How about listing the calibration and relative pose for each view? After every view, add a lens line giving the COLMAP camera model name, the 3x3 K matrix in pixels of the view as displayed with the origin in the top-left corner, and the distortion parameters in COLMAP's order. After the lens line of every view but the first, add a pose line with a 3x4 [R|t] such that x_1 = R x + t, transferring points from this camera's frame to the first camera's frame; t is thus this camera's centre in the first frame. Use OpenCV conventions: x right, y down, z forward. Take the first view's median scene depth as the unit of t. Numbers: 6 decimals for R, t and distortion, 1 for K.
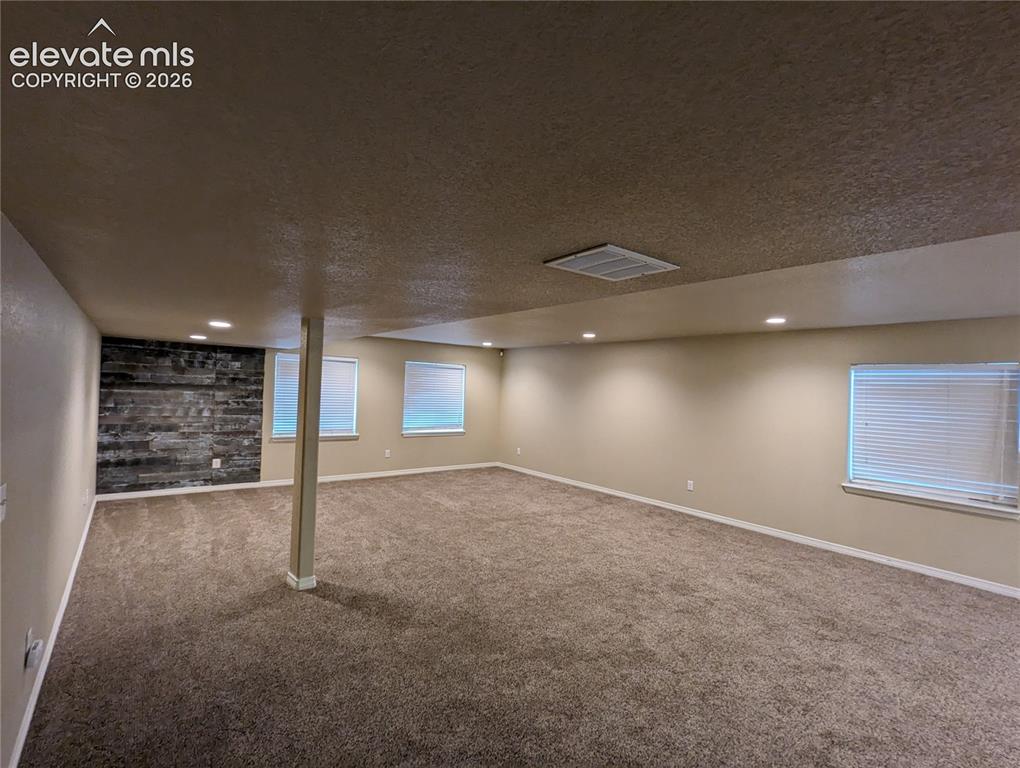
lens RADIAL K [[483.6, 0, 511.0], [0, 483.6, 388.1], [0, 0, 1]] dist [0.001109, 0.000176]
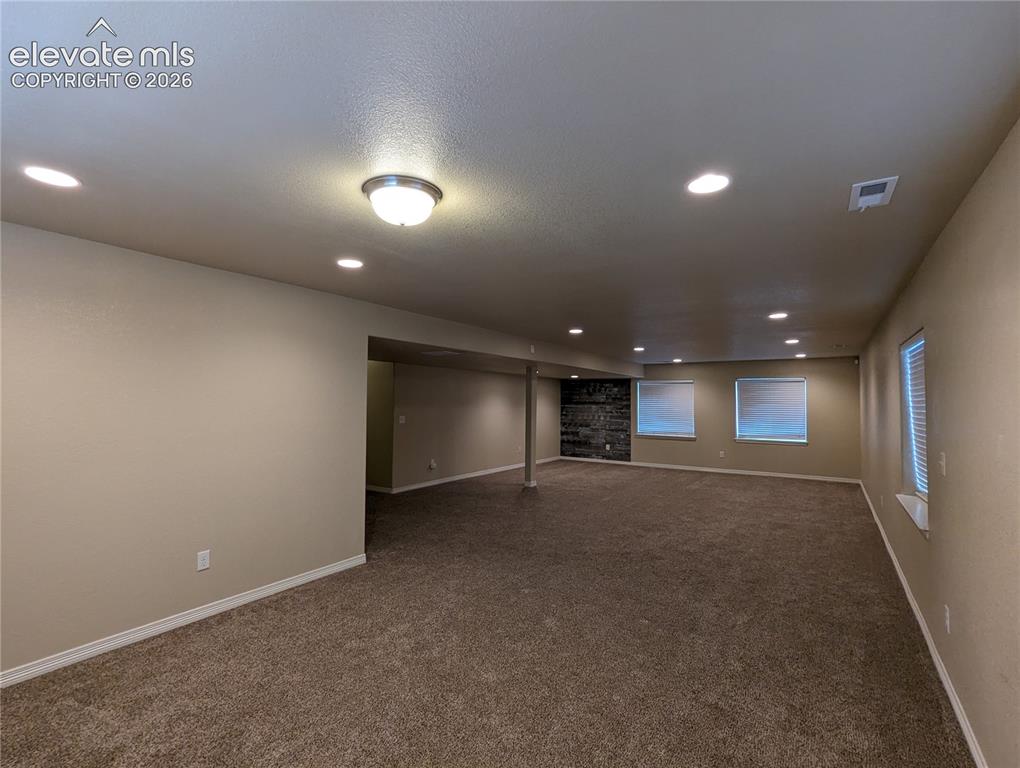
lens RADIAL K [[483.6, 0, 510.7], [0, 483.6, 383.3], [0, 0, 1]] dist [0.001109, 0.000176]
pose [[0.322892, -0.063034, -0.944334, 0.934898], [0.008370, 0.997931, -0.063749, 0.035099], [0.946399, 0.012680, 0.322751, 0.110247]]
